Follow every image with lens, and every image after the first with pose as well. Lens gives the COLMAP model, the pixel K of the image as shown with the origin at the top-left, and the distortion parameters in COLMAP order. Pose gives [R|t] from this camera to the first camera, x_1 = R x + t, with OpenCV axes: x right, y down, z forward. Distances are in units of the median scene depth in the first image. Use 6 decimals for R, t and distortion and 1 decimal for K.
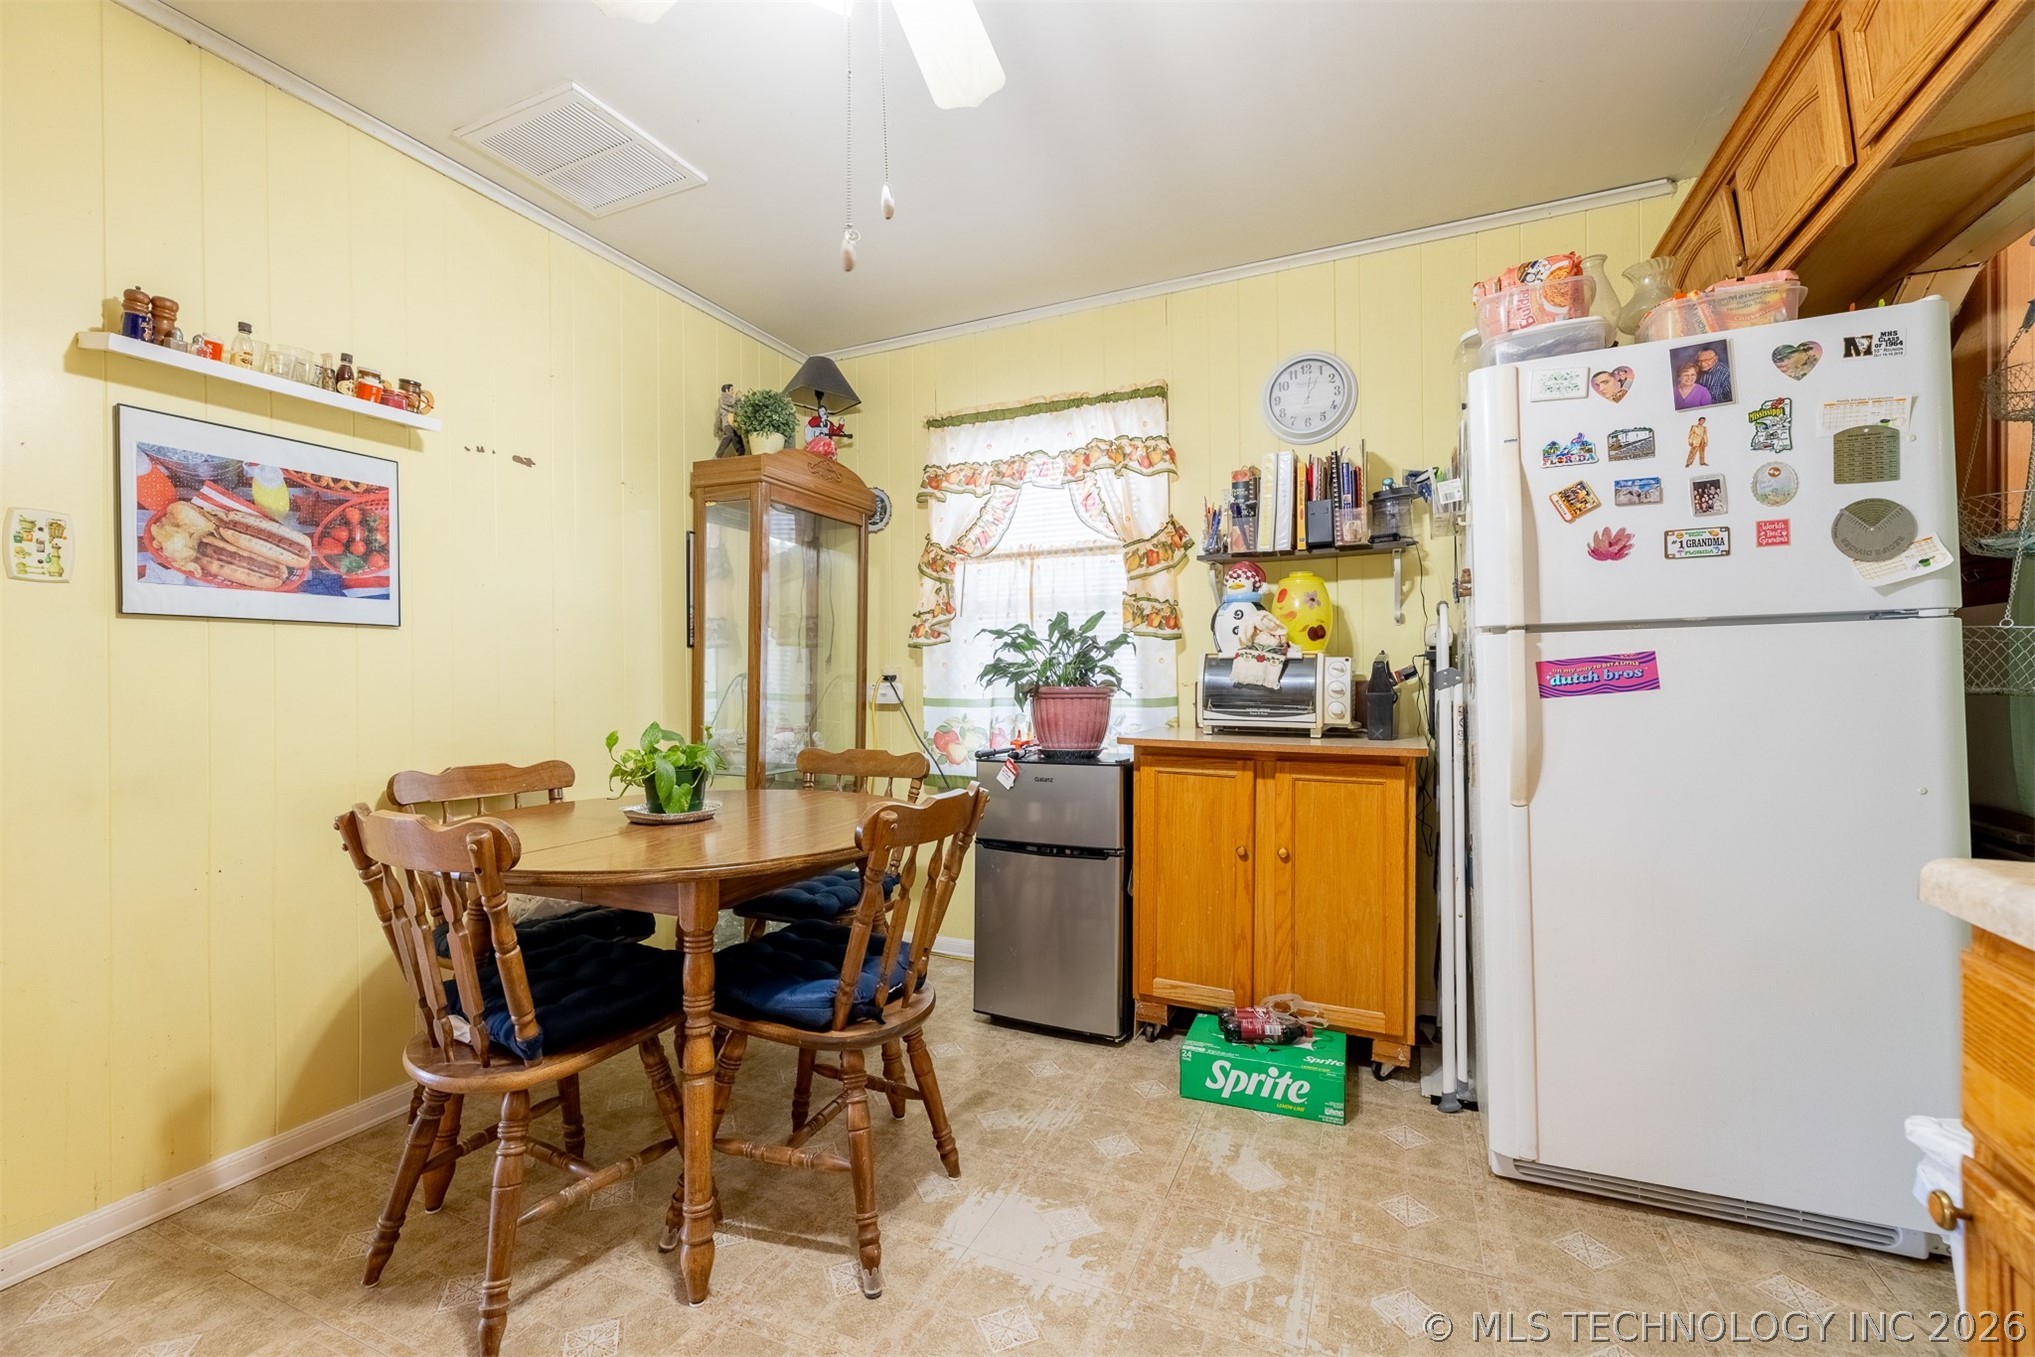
lens RADIAL K [[858.3, 0, 1014.4], [0, 858.3, 677.6], [0, 0, 1]] dist [0.000739, -0.000383]
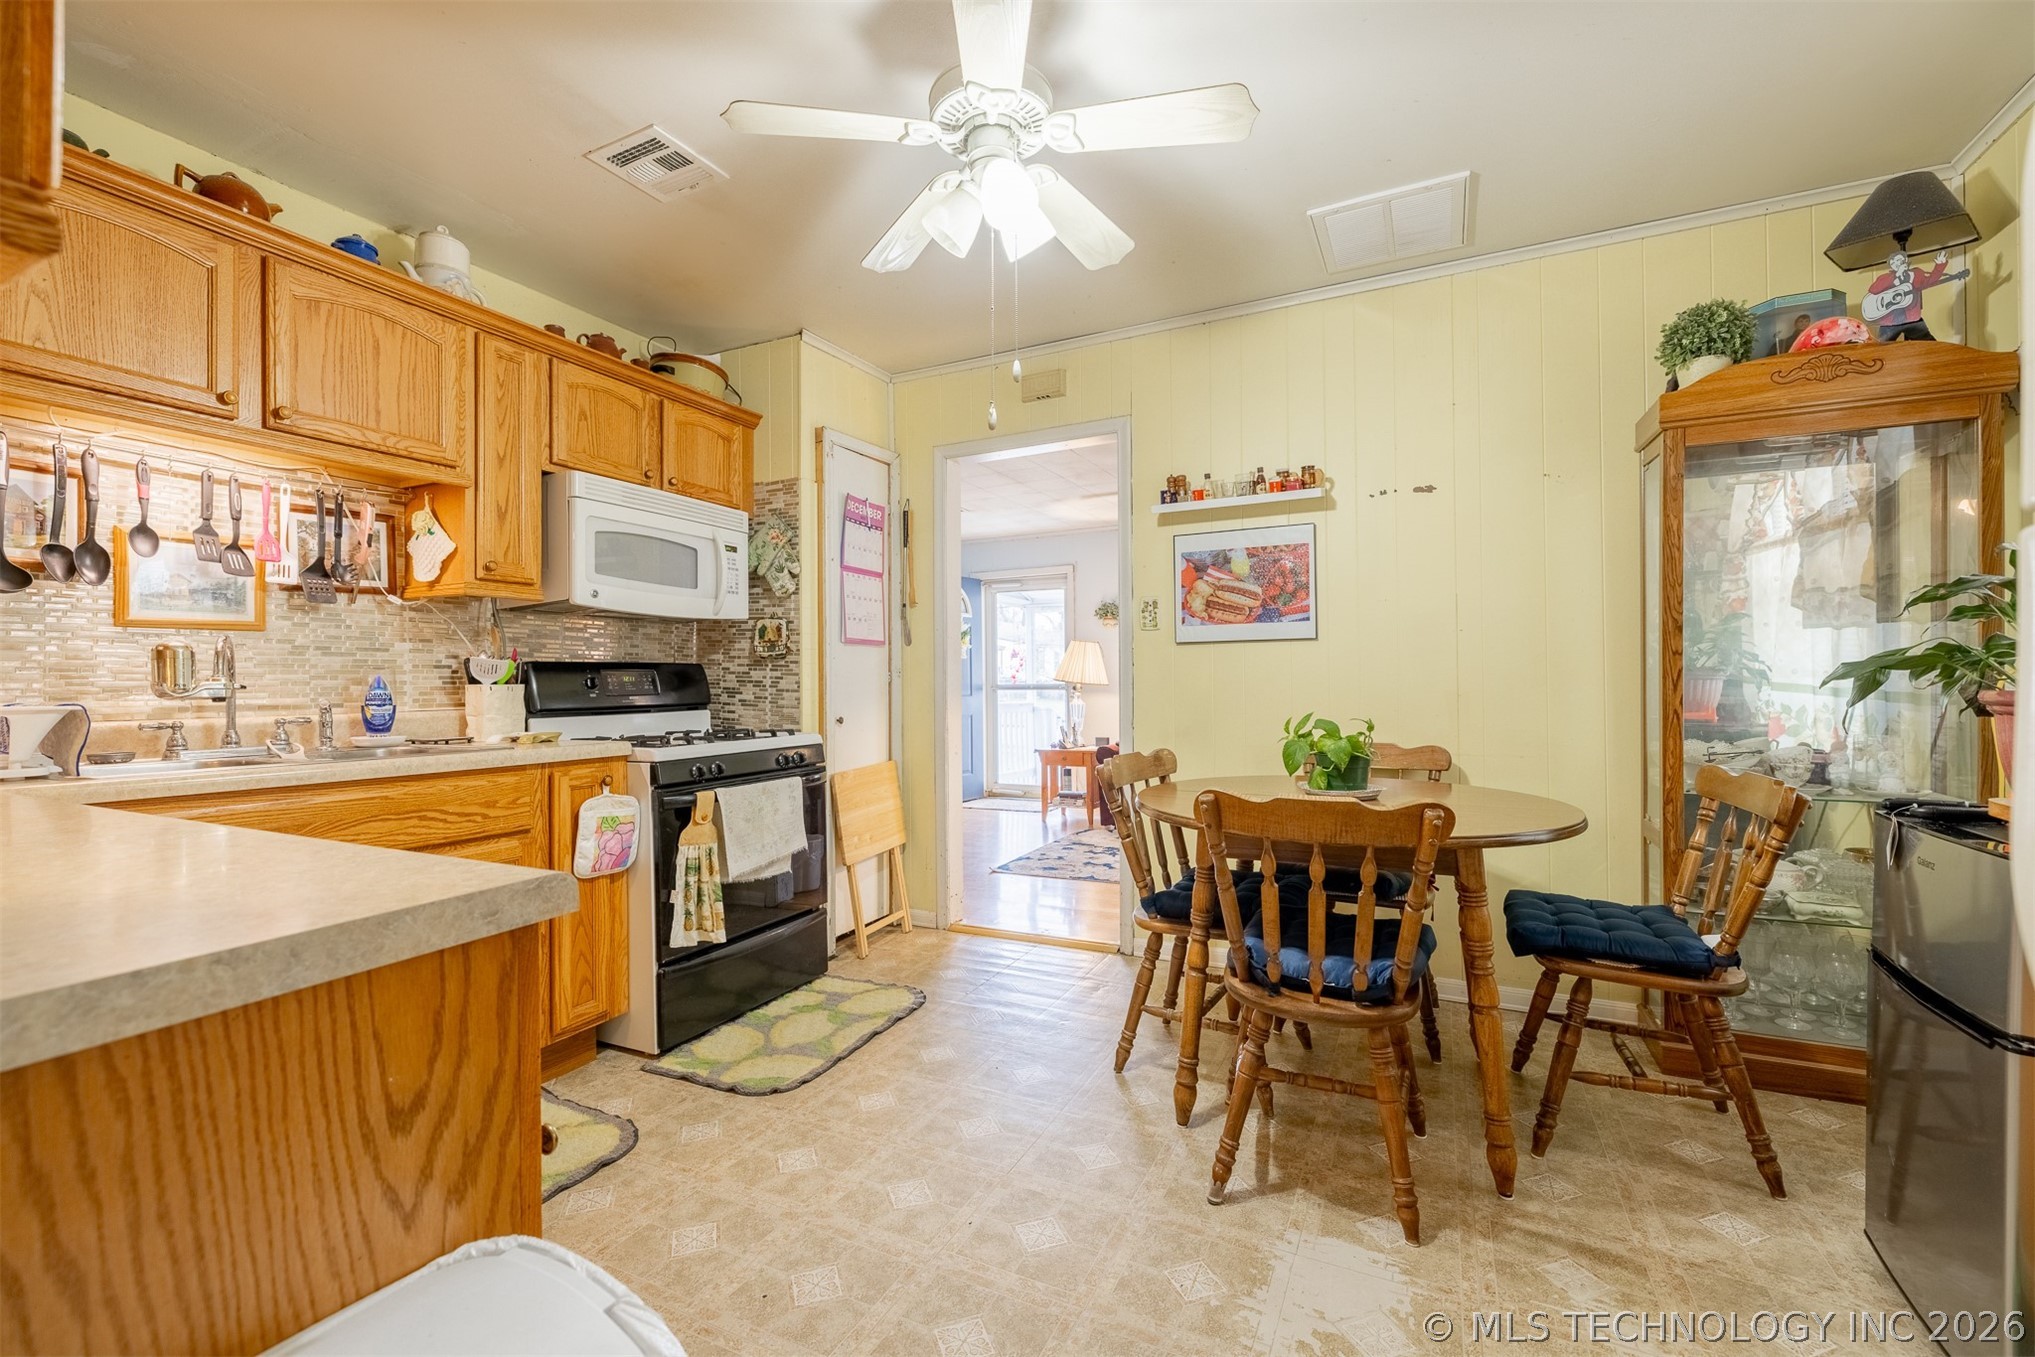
lens RADIAL K [[858.3, 0, 1004.2], [0, 858.3, 675.6], [0, 0, 1]] dist [0.000739, -0.000383]
pose [[-0.047976, 0.003240, -0.998843, 0.800239], [0.013161, 0.999910, 0.002612, -0.009614], [0.998762, -0.013020, -0.048015, 0.605489]]
